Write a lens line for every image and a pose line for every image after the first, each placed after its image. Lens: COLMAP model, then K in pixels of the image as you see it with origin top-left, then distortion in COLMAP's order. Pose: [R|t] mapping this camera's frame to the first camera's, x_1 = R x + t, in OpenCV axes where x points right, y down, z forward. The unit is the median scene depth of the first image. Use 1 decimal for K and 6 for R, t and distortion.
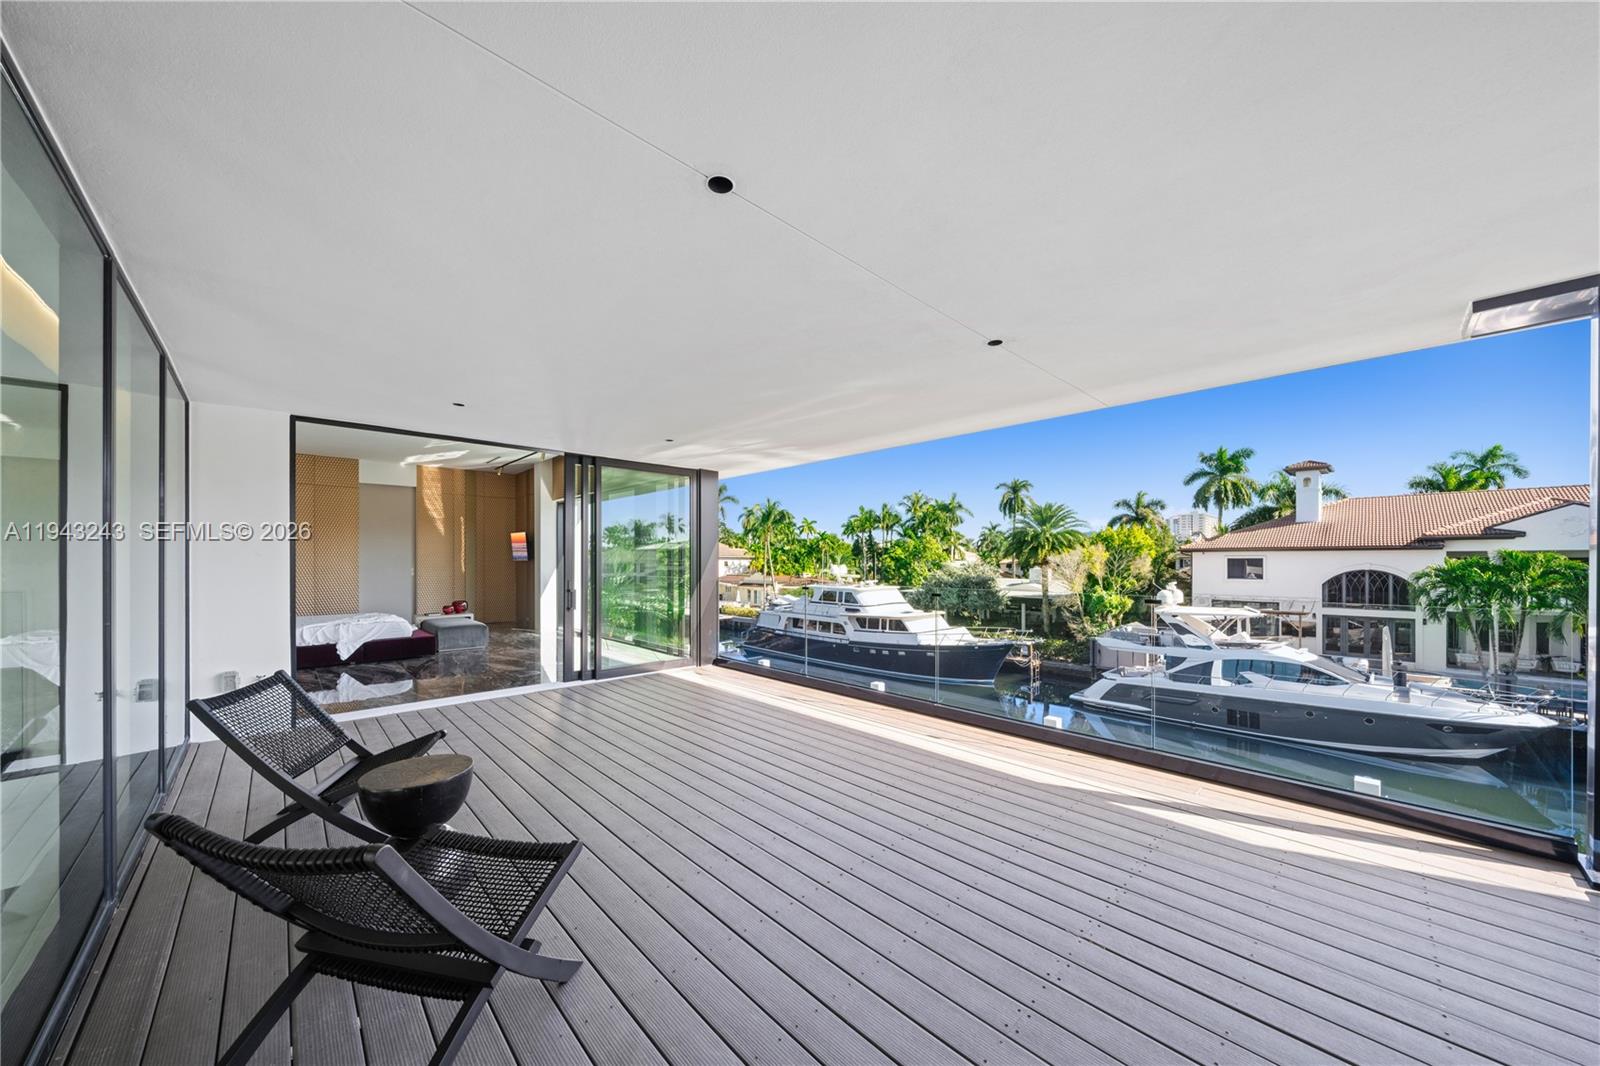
lens RADIAL K [[546.6, 0, 791.0], [0, 546.6, 560.1], [0, 0, 1]] dist [-0.001025, -0.000248]
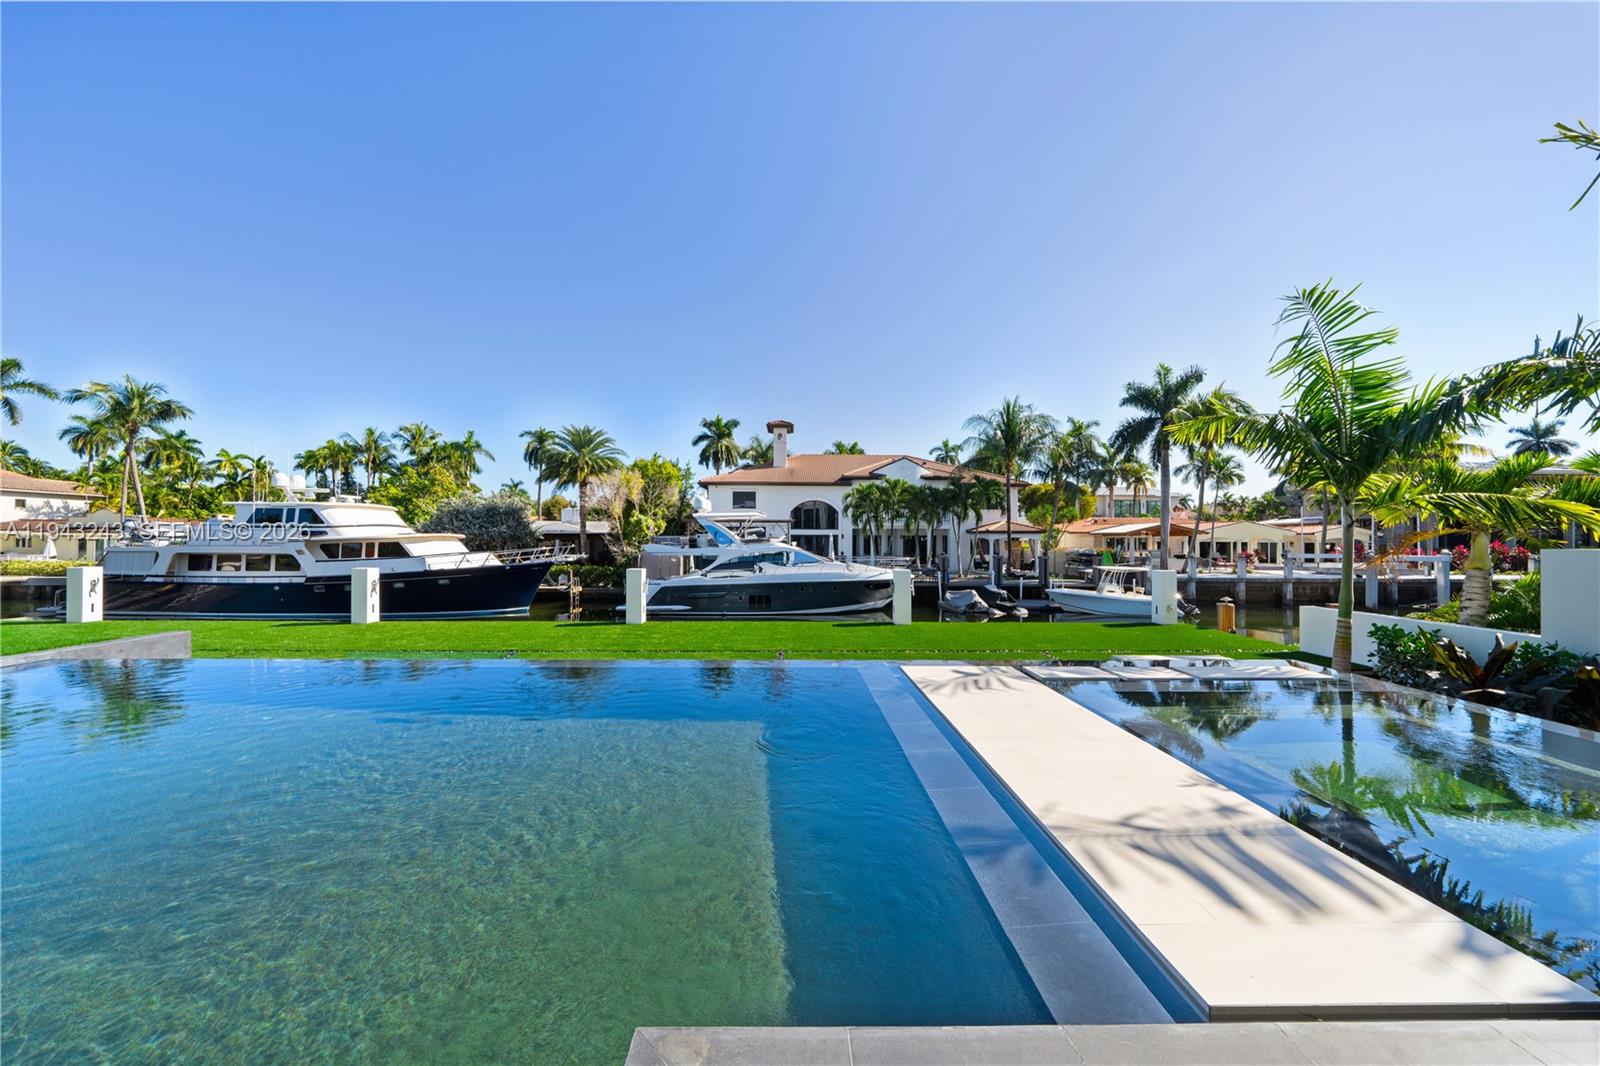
lens RADIAL K [[546.6, 0, 785.4], [0, 546.6, 536.3], [0, 0, 1]] dist [-0.001025, -0.000248]
pose [[0.680015, 0.009317, 0.733139, 0.012945], [-0.008234, 0.999953, -0.005071, 0.088849], [-0.733152, -0.002588, 0.680060, 0.105802]]
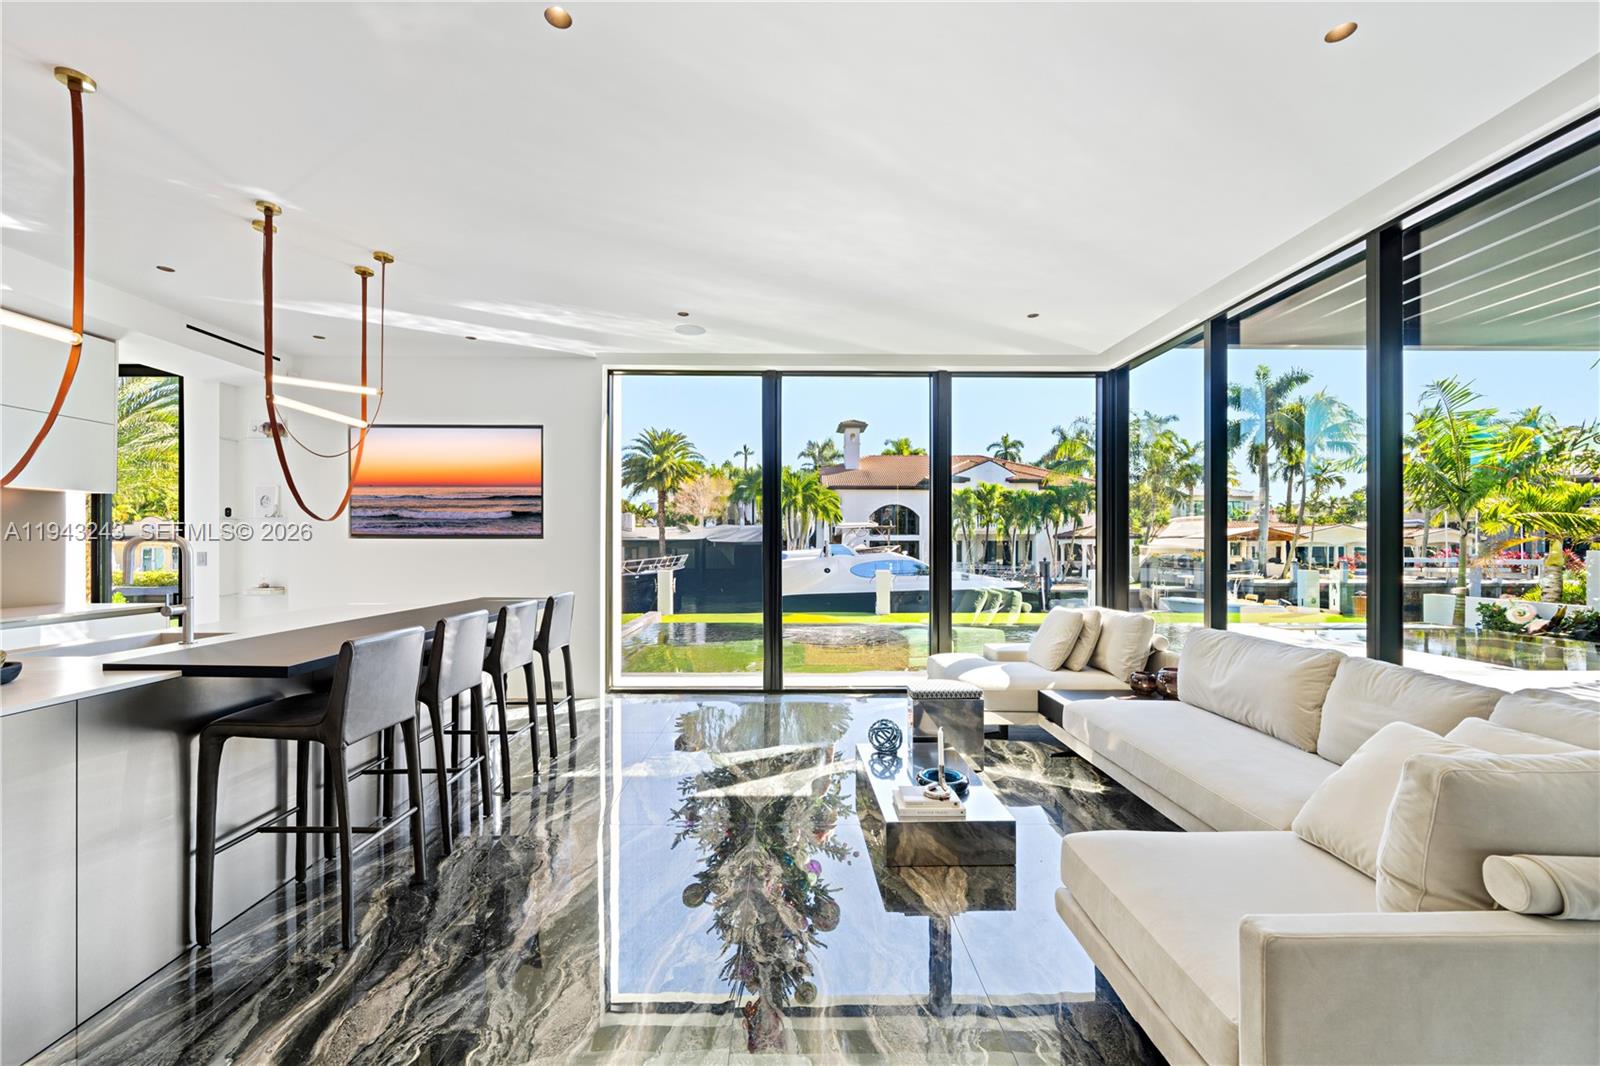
lens RADIAL K [[644.6, 0, 795.0], [0, 644.6, 547.0], [0, 0, 1]] dist [-0.000881, -0.000097]
pose [[0.671911, 0.000715, 0.740631, -0.180677], [-0.003591, 0.999991, 0.002292, 0.089164], [-0.740623, -0.004199, 0.671908, 0.122534]]
